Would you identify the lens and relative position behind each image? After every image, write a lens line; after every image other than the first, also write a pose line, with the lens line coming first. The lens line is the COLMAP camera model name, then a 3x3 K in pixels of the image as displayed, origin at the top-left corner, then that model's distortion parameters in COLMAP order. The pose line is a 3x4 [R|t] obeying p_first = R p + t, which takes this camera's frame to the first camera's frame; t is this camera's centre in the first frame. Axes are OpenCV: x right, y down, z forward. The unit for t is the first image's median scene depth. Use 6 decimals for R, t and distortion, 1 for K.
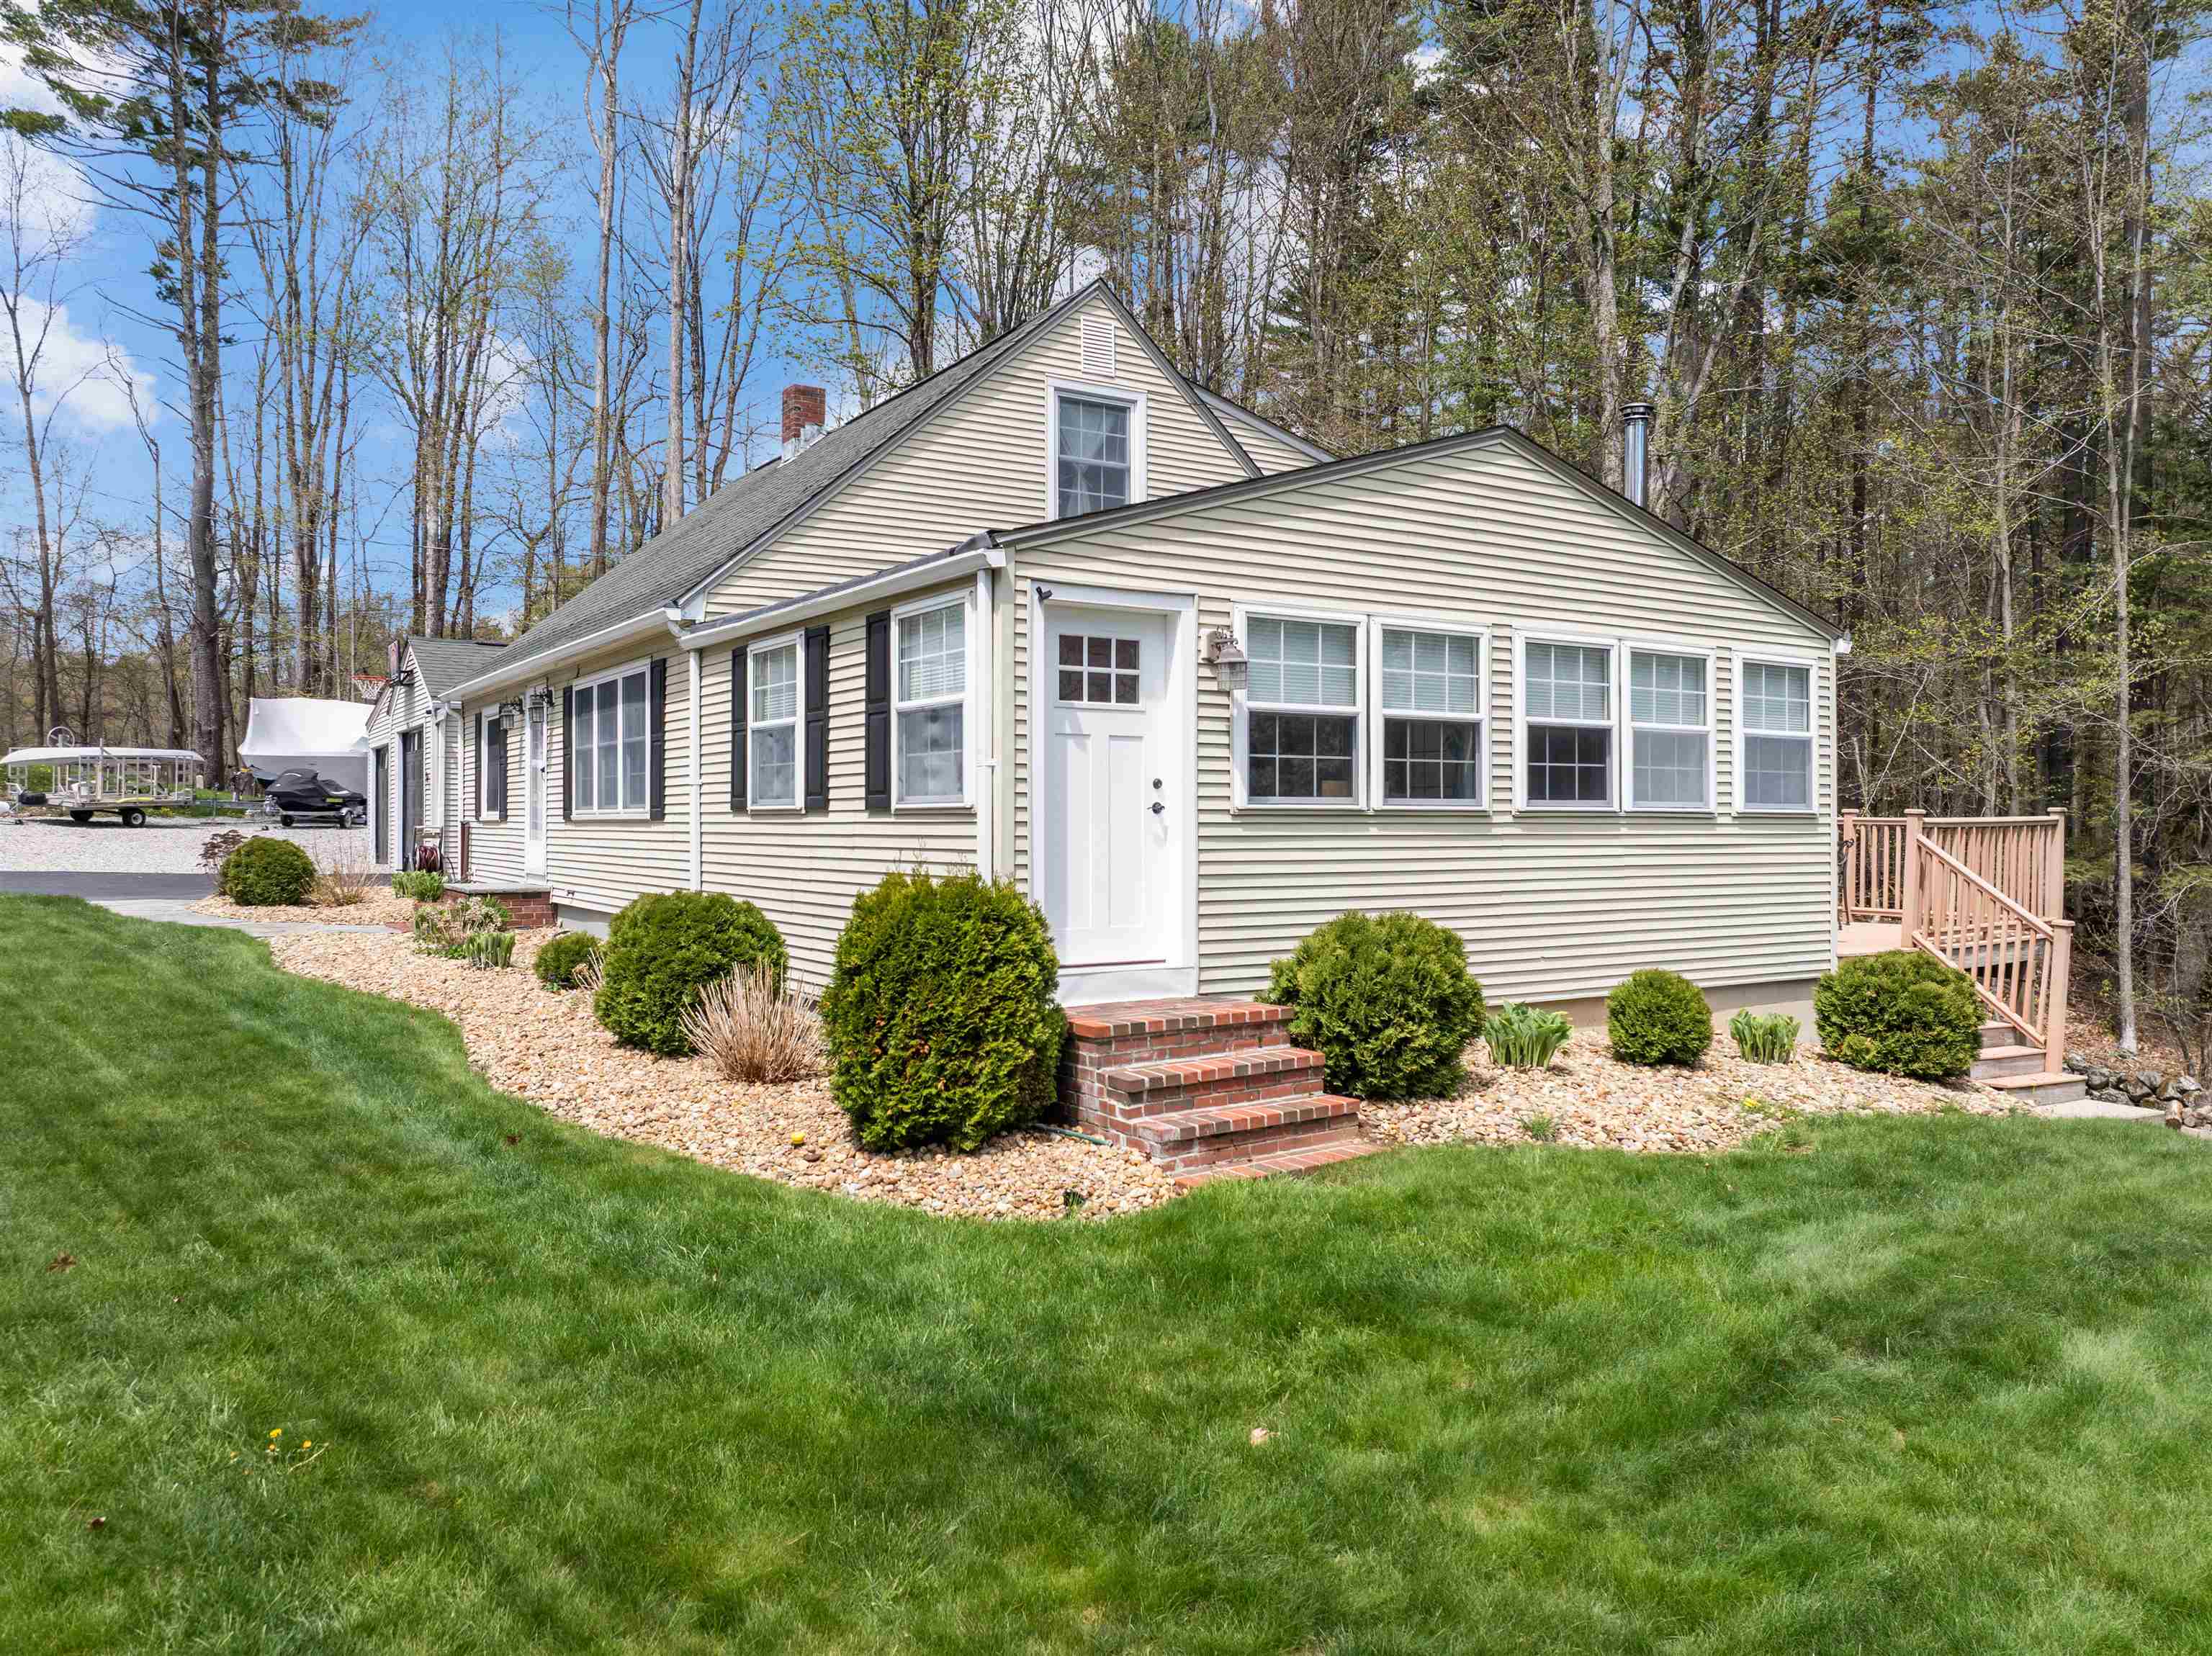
lens RADIAL K [[1562.9, 0, 1098.5], [0, 1562.9, 818.8], [0, 0, 1]] dist [-0.050654, 0.029854]
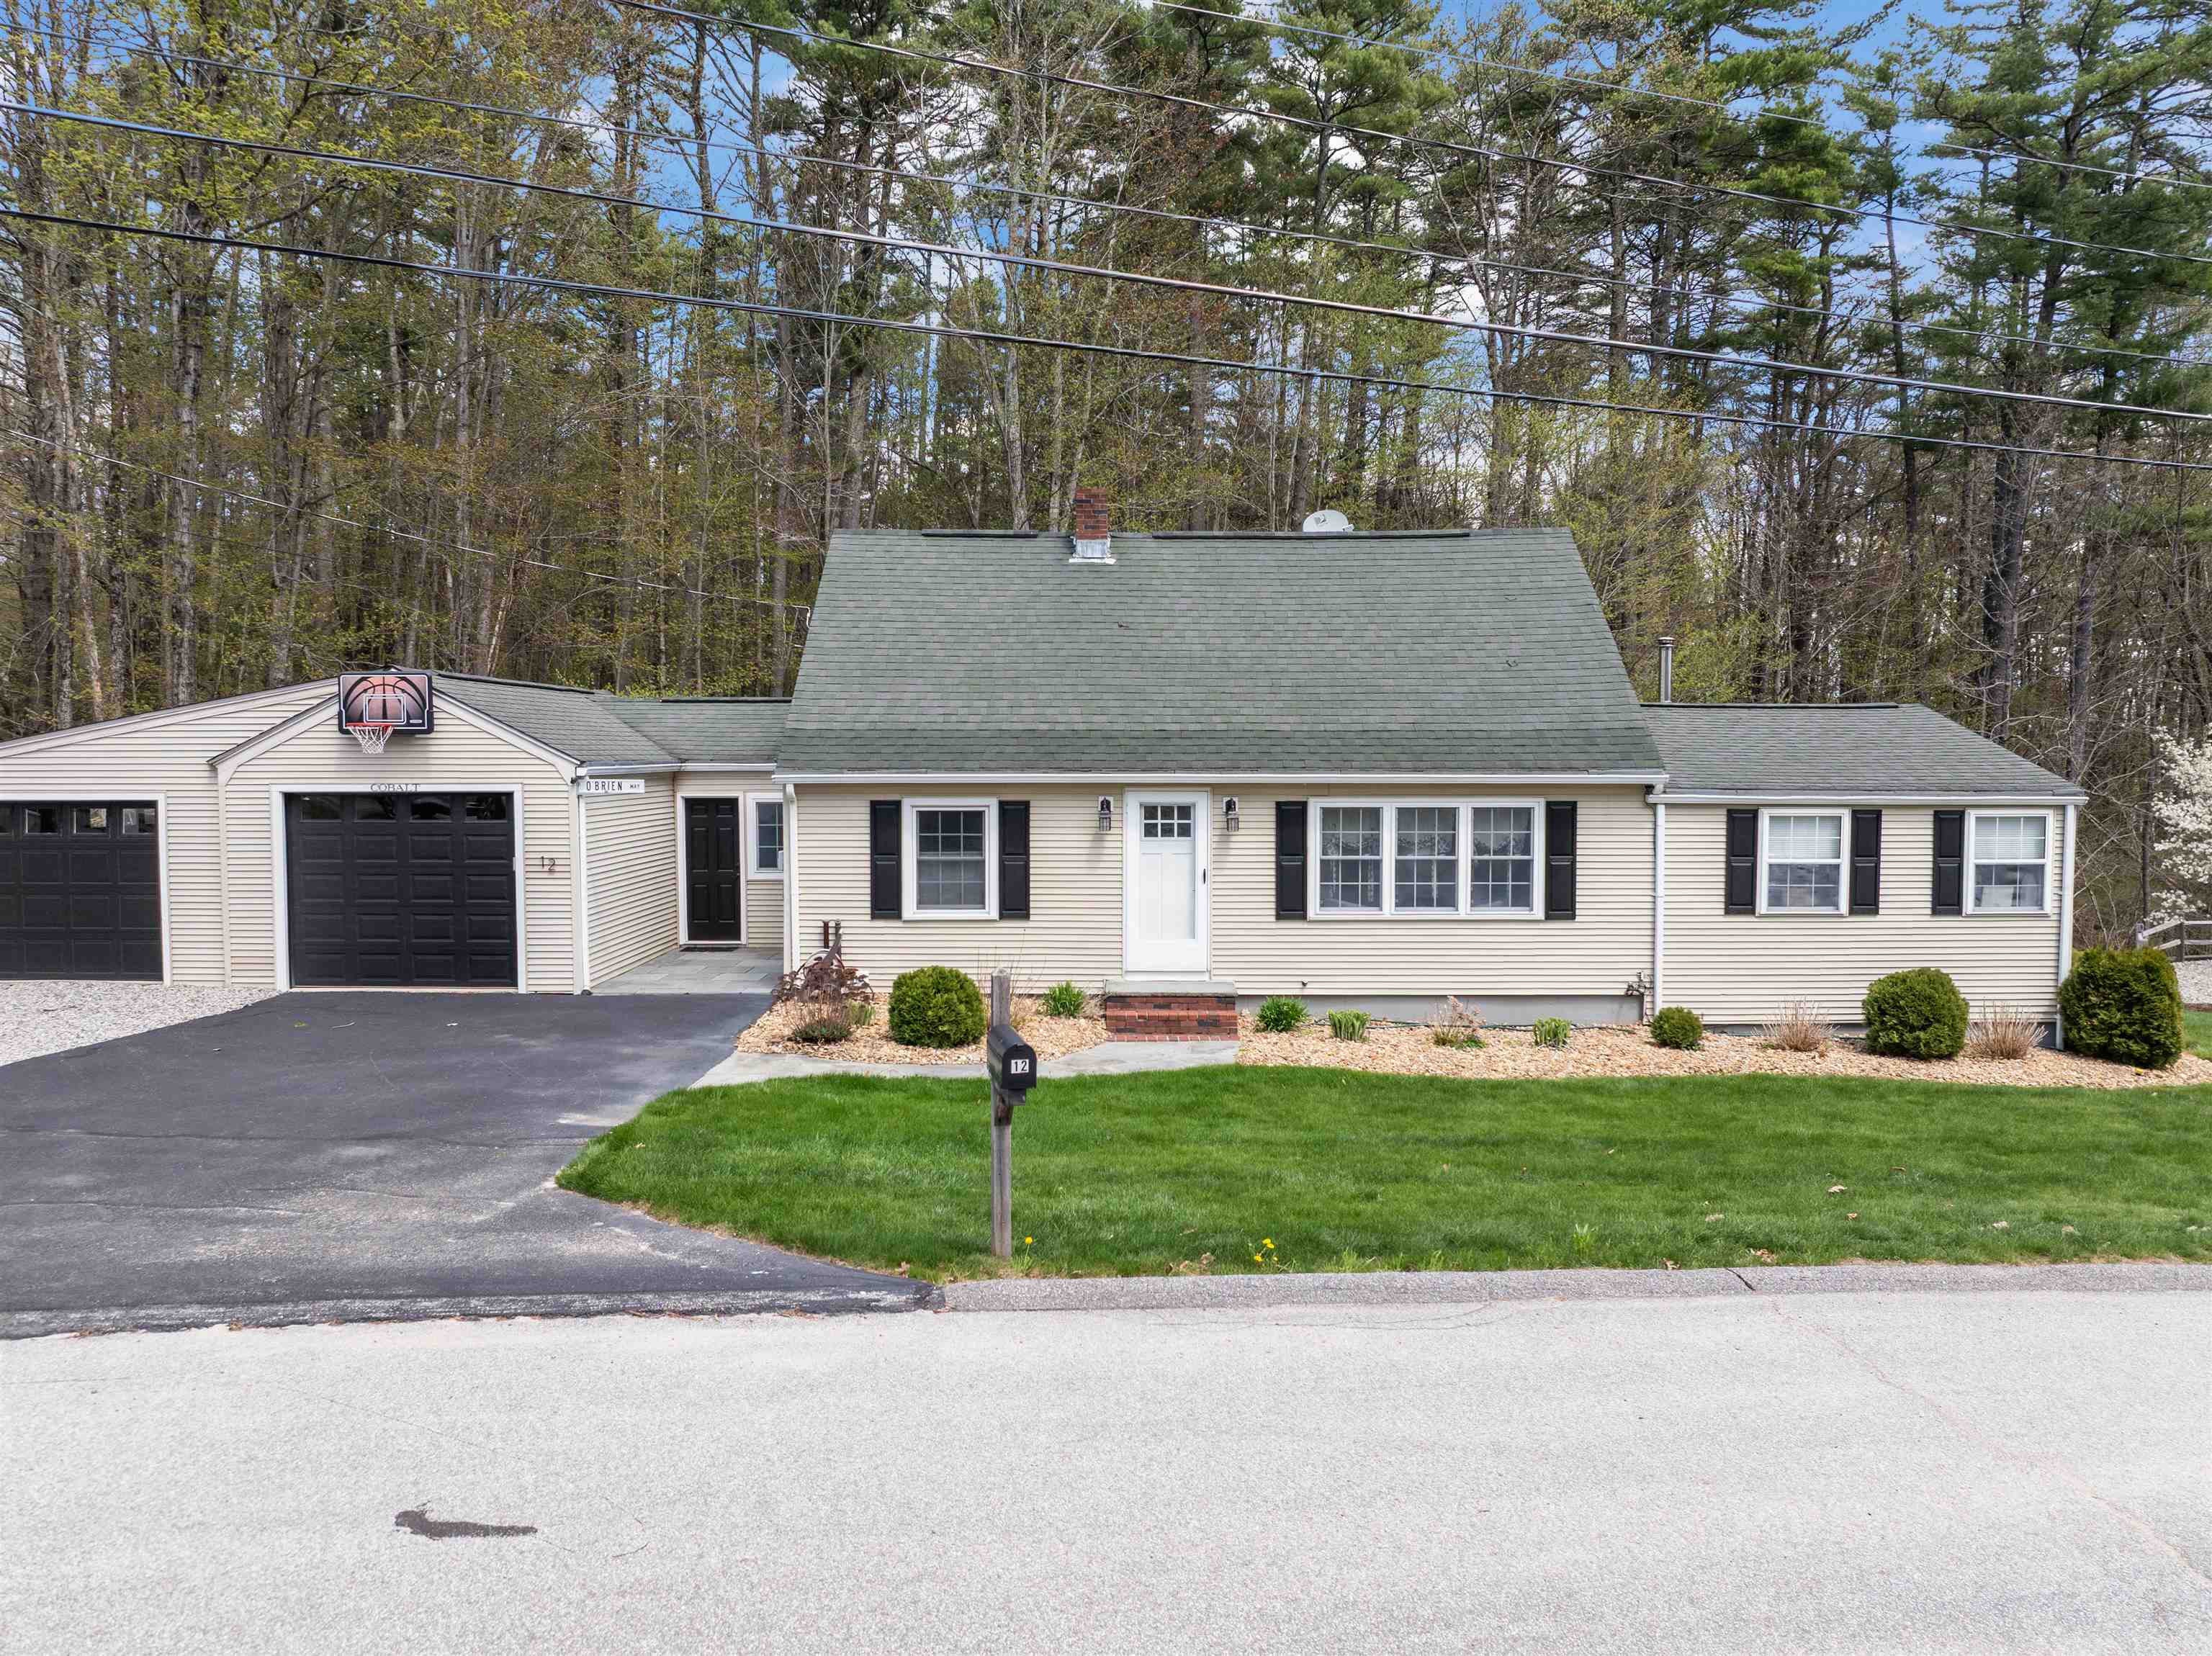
lens RADIAL K [[1562.9, 0, 1103.0], [0, 1562.9, 832.7], [0, 0, 1]] dist [-0.050654, 0.029854]
pose [[0.533130, -0.007055, 0.846004, -1.538187], [0.001441, 0.999971, 0.007430, -0.081227], [-0.846032, -0.002742, 0.533125, 0.589818]]
